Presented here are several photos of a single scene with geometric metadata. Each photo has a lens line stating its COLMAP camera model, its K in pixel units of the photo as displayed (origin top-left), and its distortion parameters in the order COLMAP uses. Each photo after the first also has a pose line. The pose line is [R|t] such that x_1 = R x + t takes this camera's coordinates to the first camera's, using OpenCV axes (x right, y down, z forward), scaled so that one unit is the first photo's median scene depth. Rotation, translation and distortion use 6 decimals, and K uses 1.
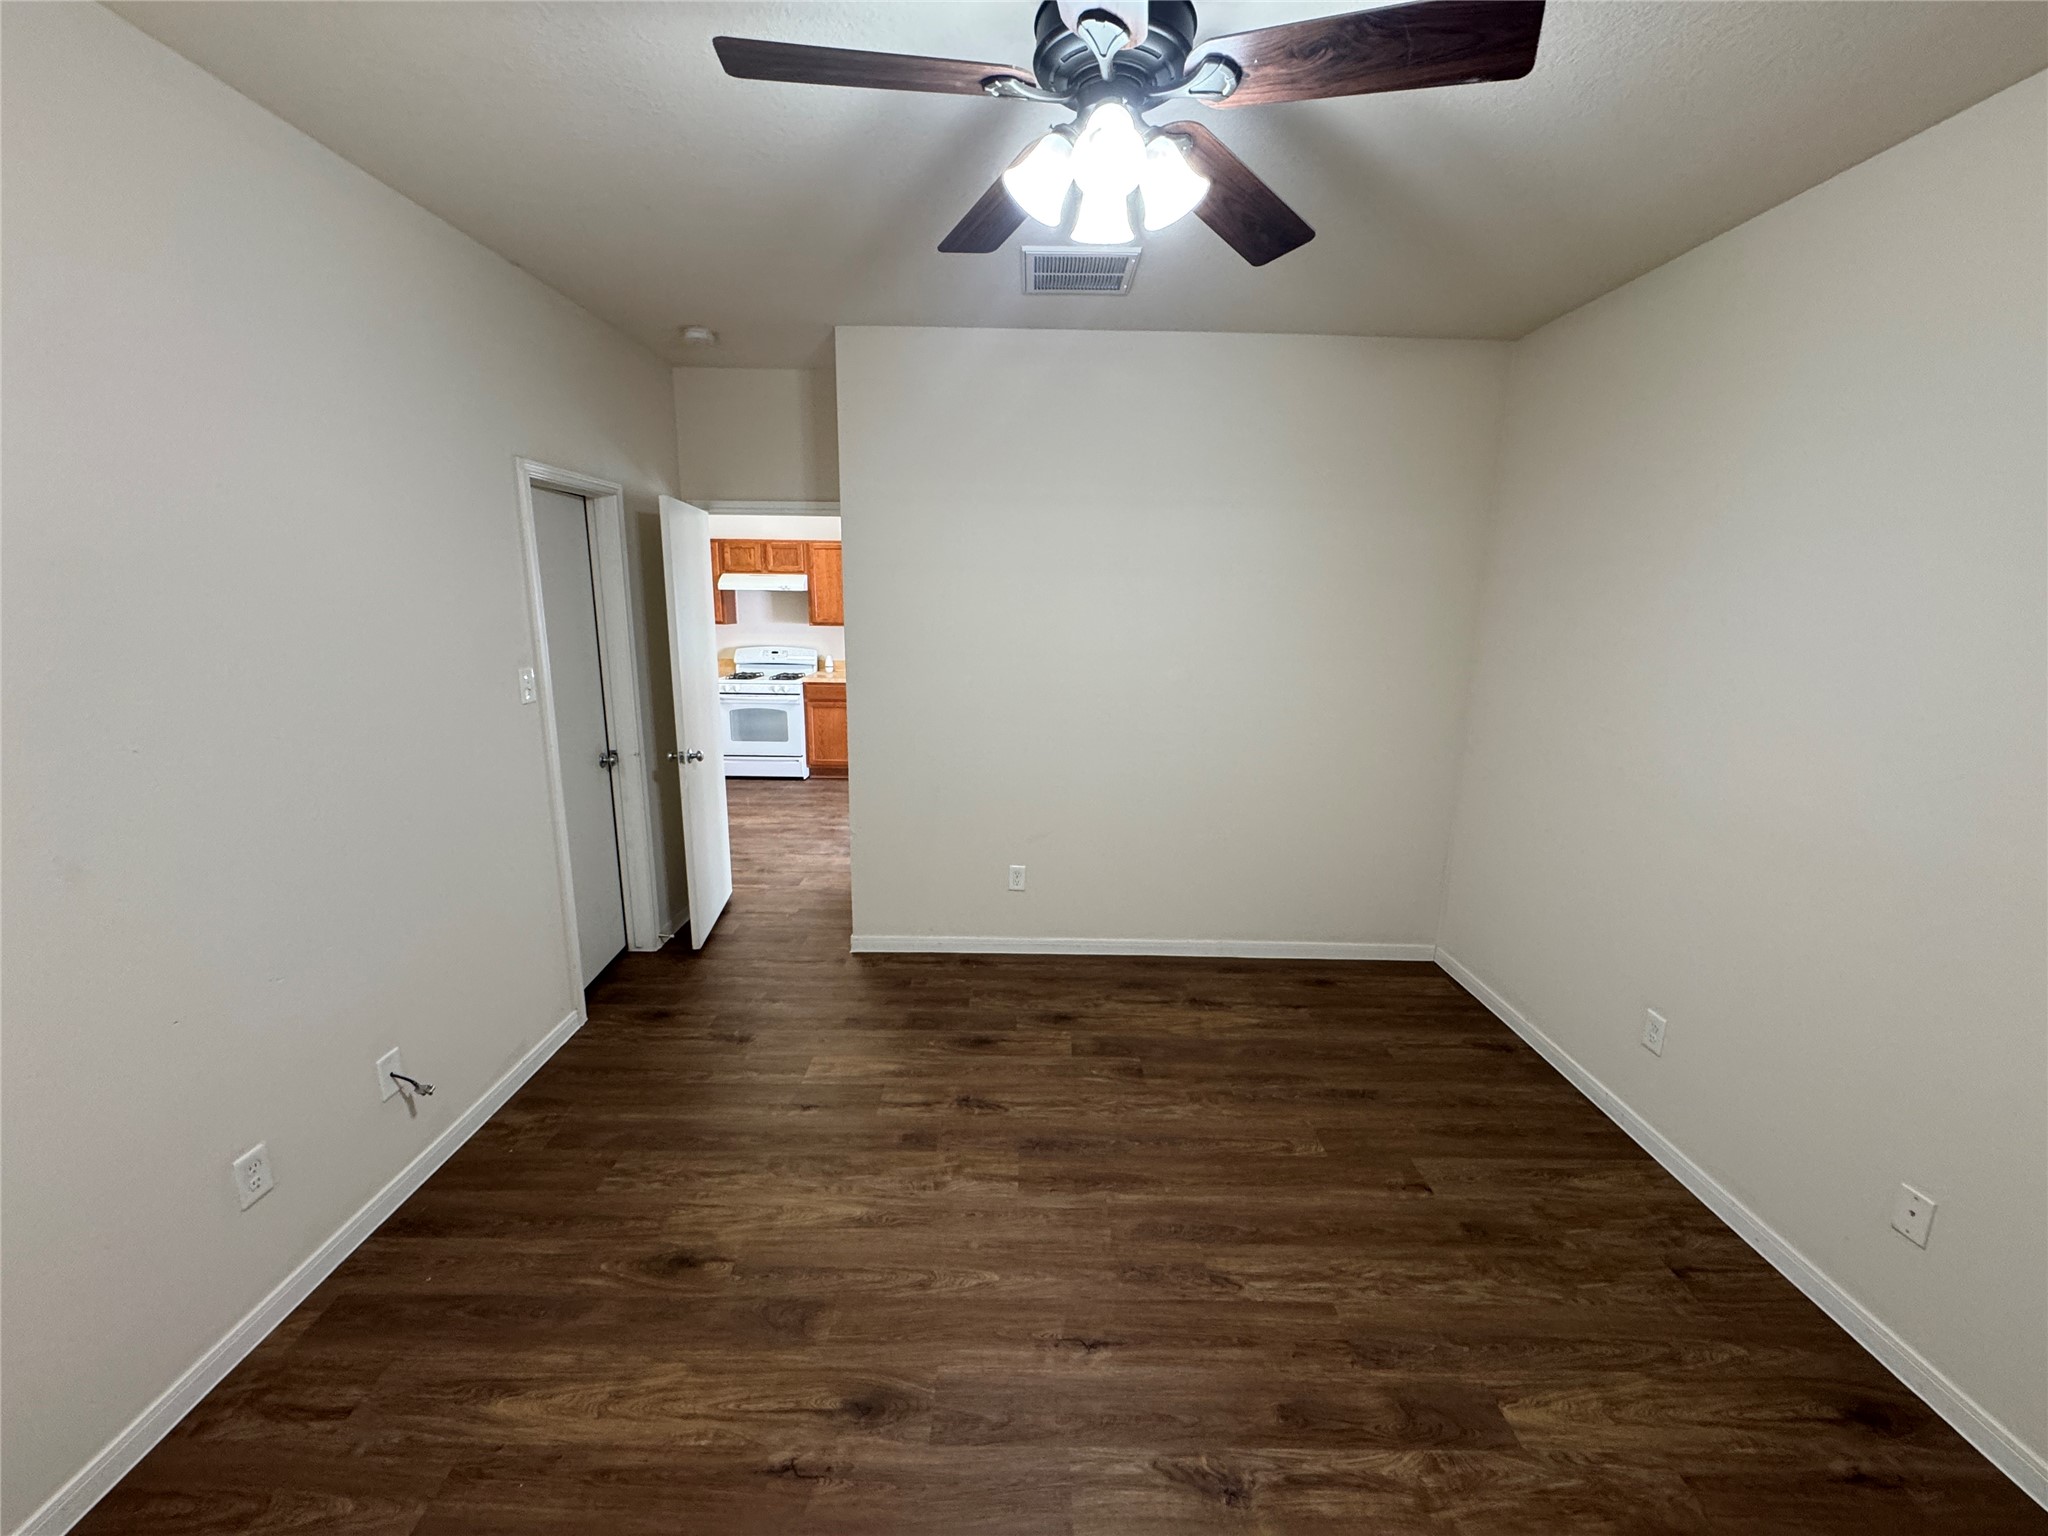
lens RADIAL K [[817.3, 0, 1027.6], [0, 817.3, 755.3], [0, 0, 1]] dist [-0.004081, 0.000600]
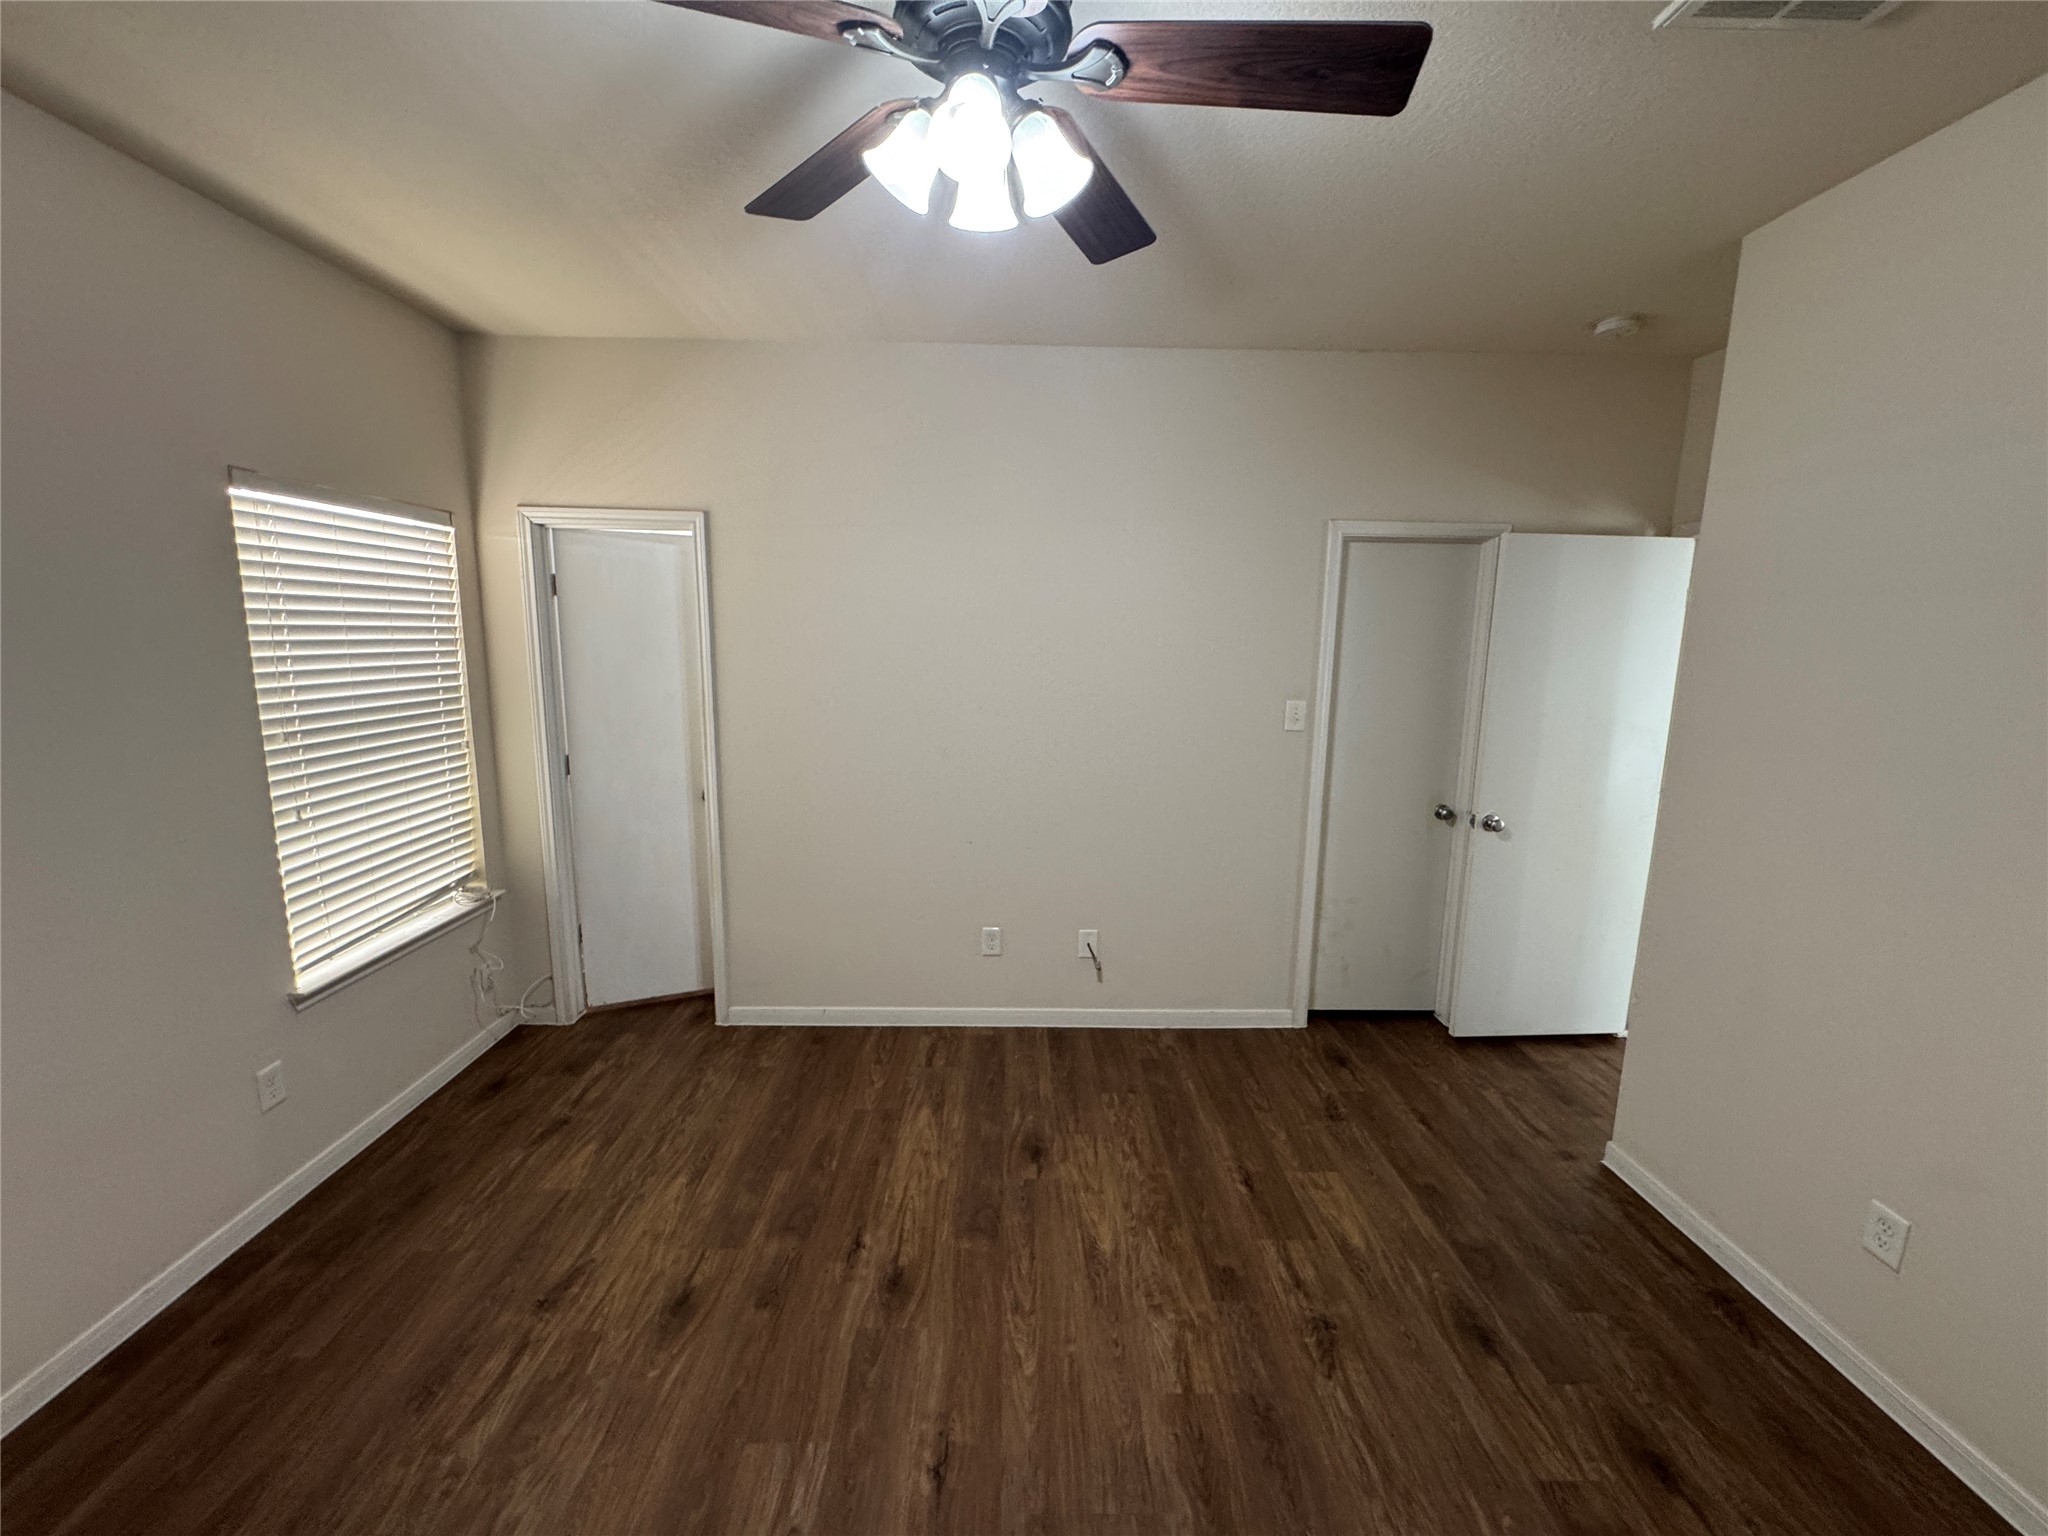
lens RADIAL K [[817.3, 0, 1019.8], [0, 817.3, 752.8], [0, 0, 1]] dist [-0.004081, 0.000600]
pose [[0.009764, 0.130598, -0.991387, 0.705340], [-0.207953, 0.970024, 0.125736, -0.127058], [0.978090, 0.204934, 0.036630, 0.749230]]
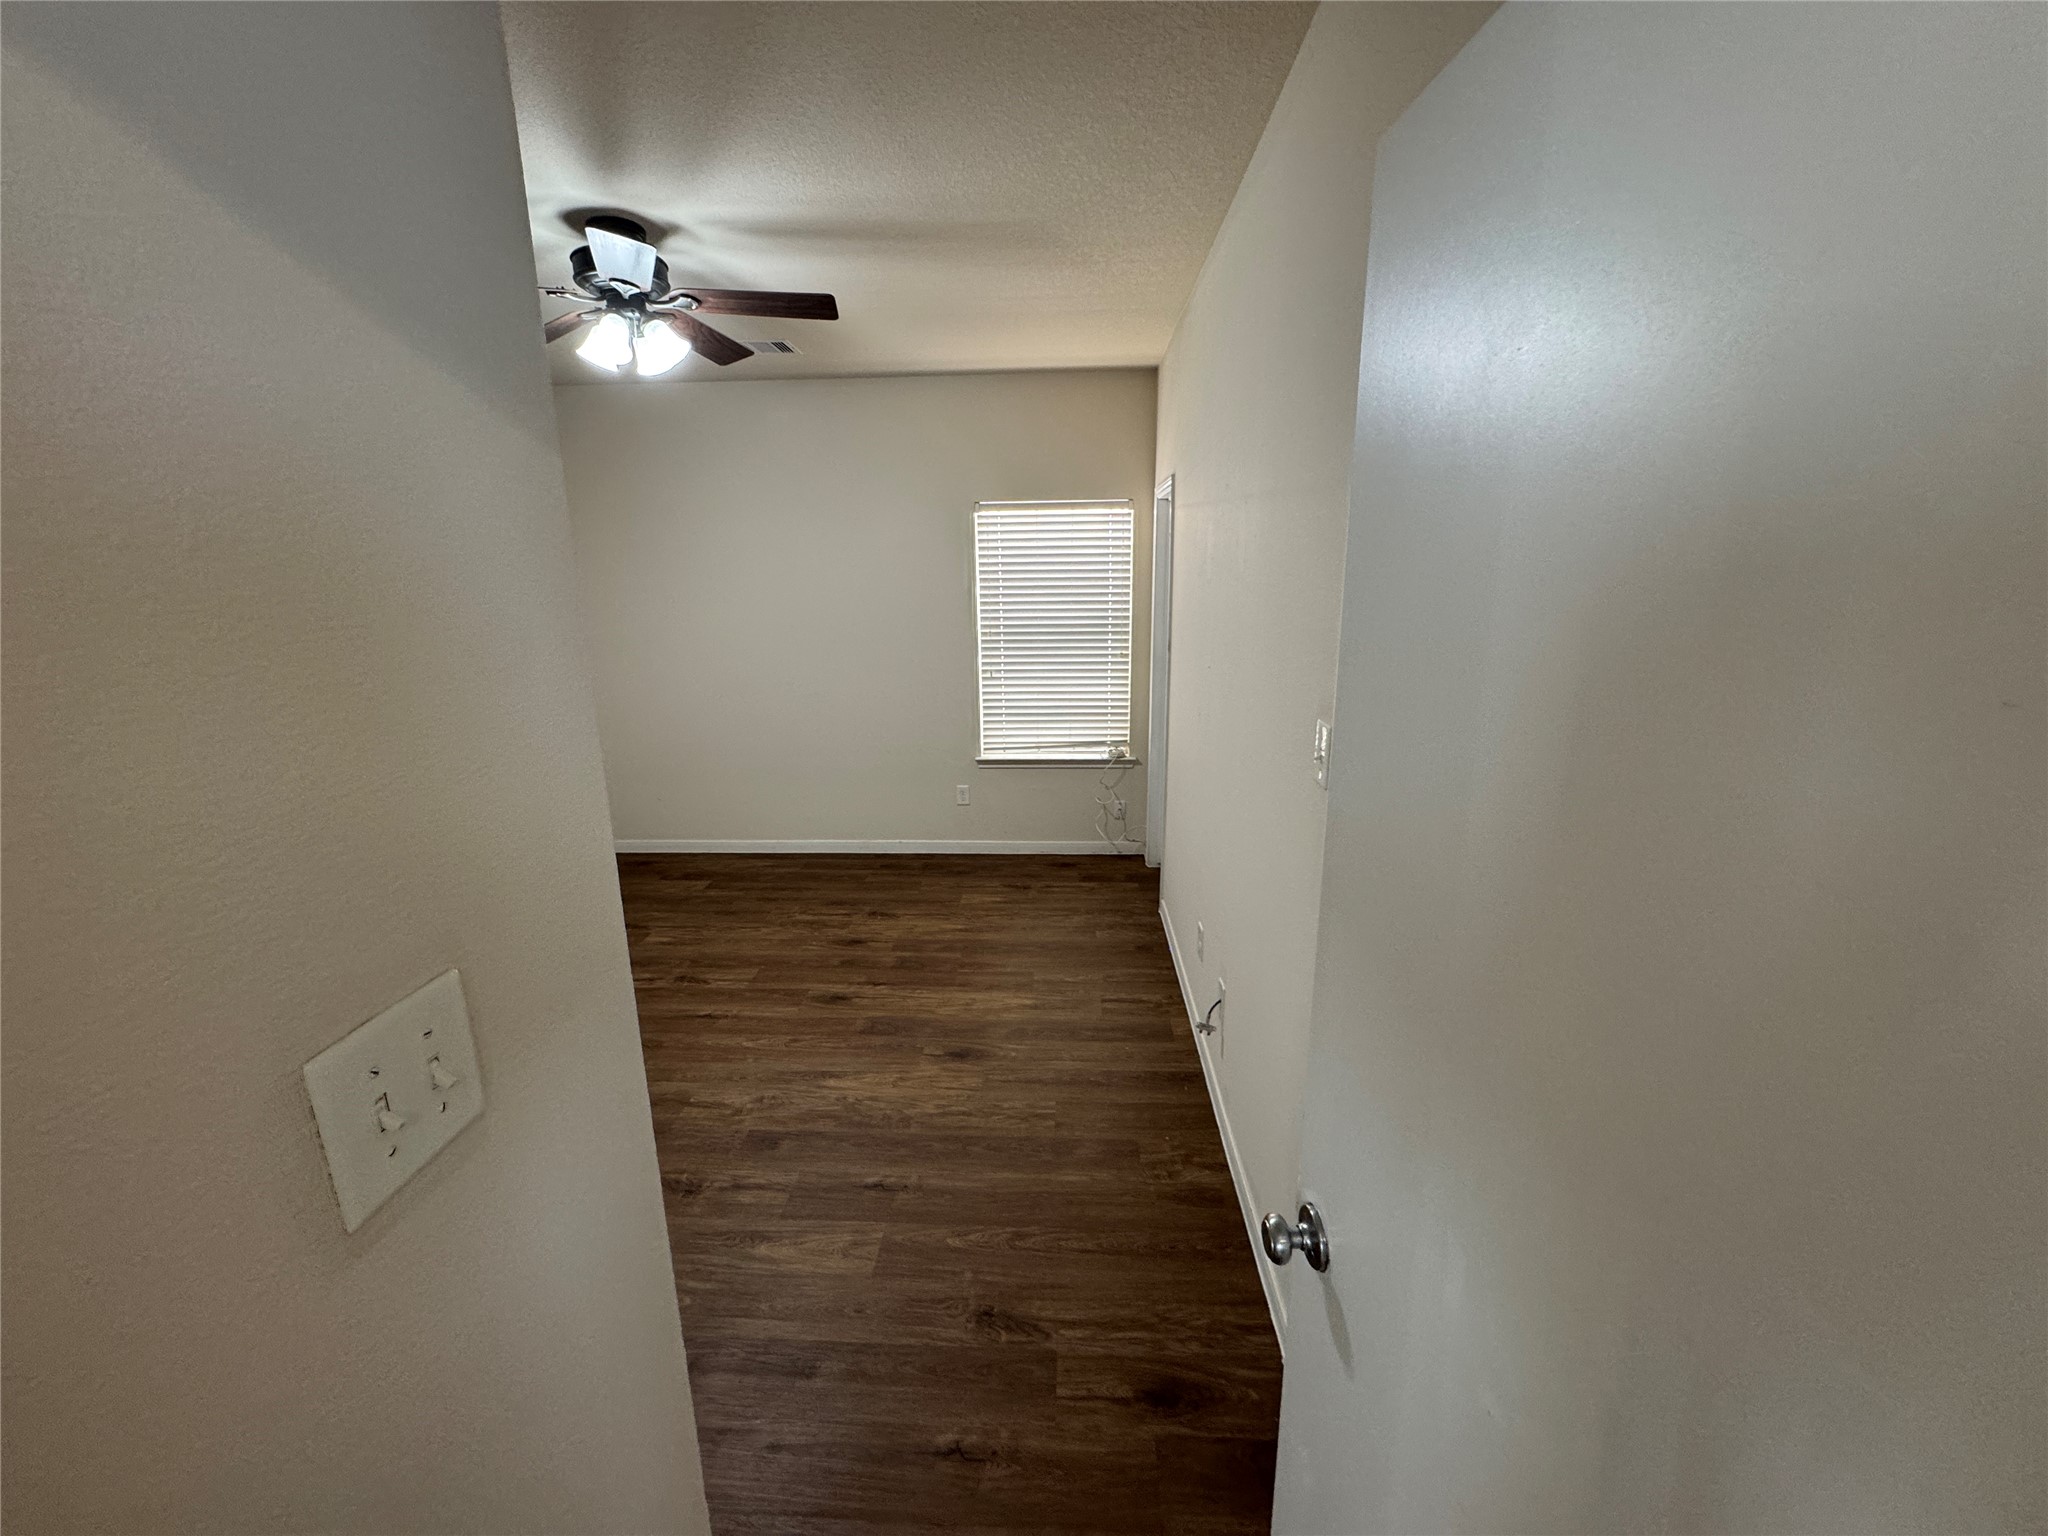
lens RADIAL K [[817.3, 0, 1032.6], [0, 817.3, 745.8], [0, 0, 1]] dist [-0.004081, 0.000600]
pose [[-0.998995, -0.014793, 0.042303, -0.561970], [0.003220, 0.917821, 0.396981, -0.399593], [-0.044699, 0.396718, -0.916851, 1.939501]]
